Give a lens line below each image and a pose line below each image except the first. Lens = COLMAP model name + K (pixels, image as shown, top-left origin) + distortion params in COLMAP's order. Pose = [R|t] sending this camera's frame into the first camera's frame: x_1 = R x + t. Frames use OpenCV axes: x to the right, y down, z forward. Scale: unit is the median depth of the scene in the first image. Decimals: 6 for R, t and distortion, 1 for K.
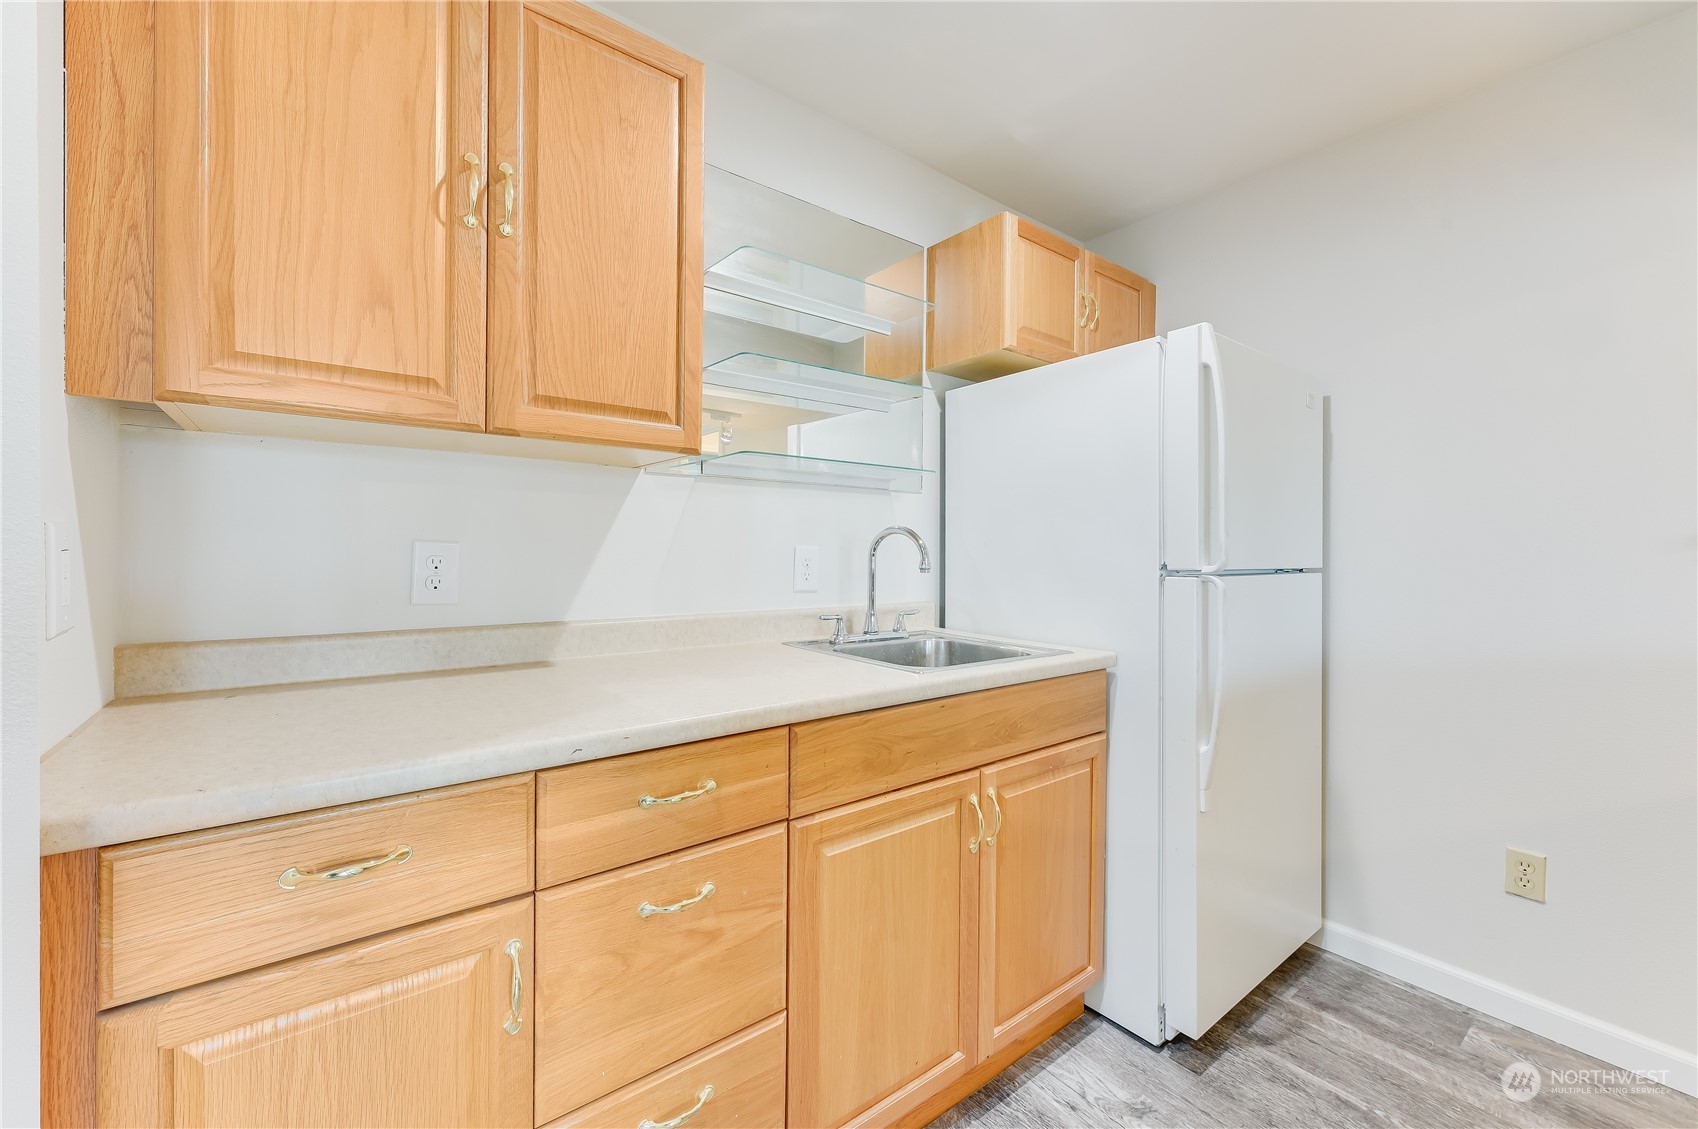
lens RADIAL K [[693.5, 0, 849.5], [0, 693.5, 554.0], [0, 0, 1]] dist [-0.000438, -0.000027]
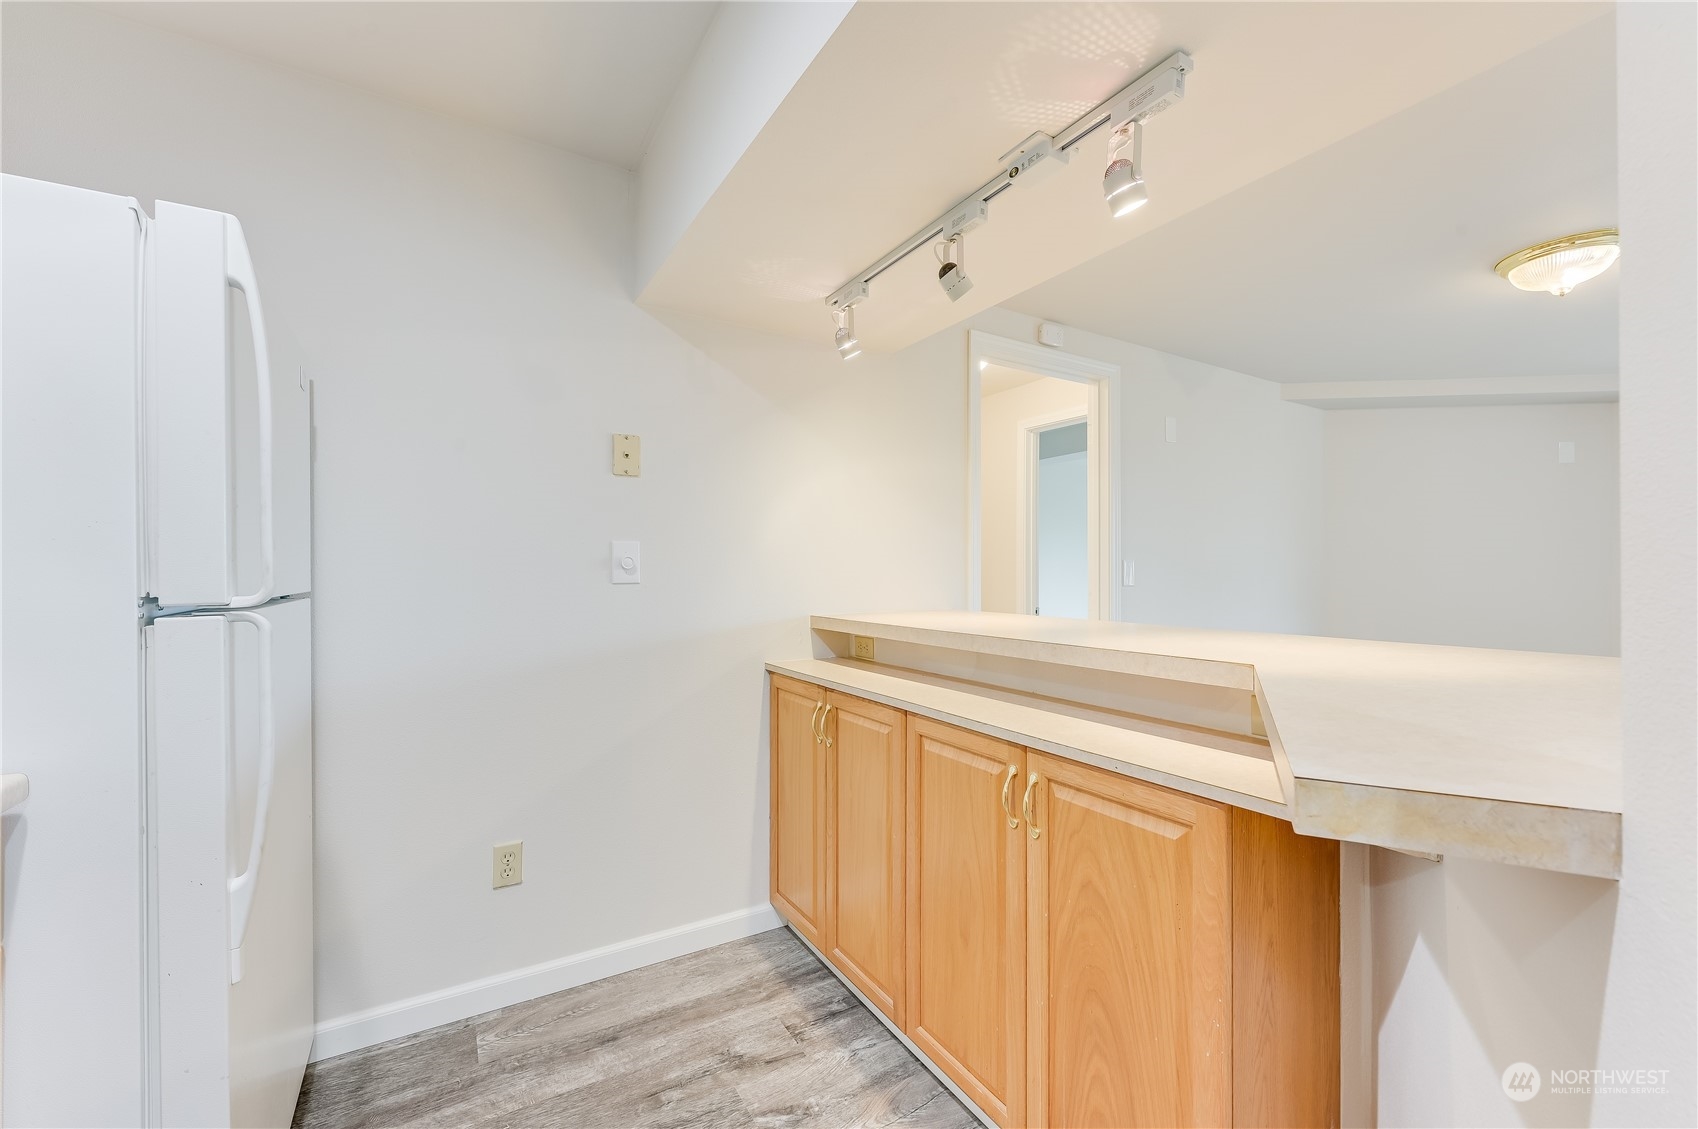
lens RADIAL K [[693.5, 0, 849.2], [0, 693.5, 570.5], [0, 0, 1]] dist [-0.000438, -0.000027]
pose [[0.127117, -0.006709, 0.991865, -0.040858], [0.009090, 0.999943, 0.005599, -0.004070], [-0.991846, 0.008304, 0.127171, 0.318912]]
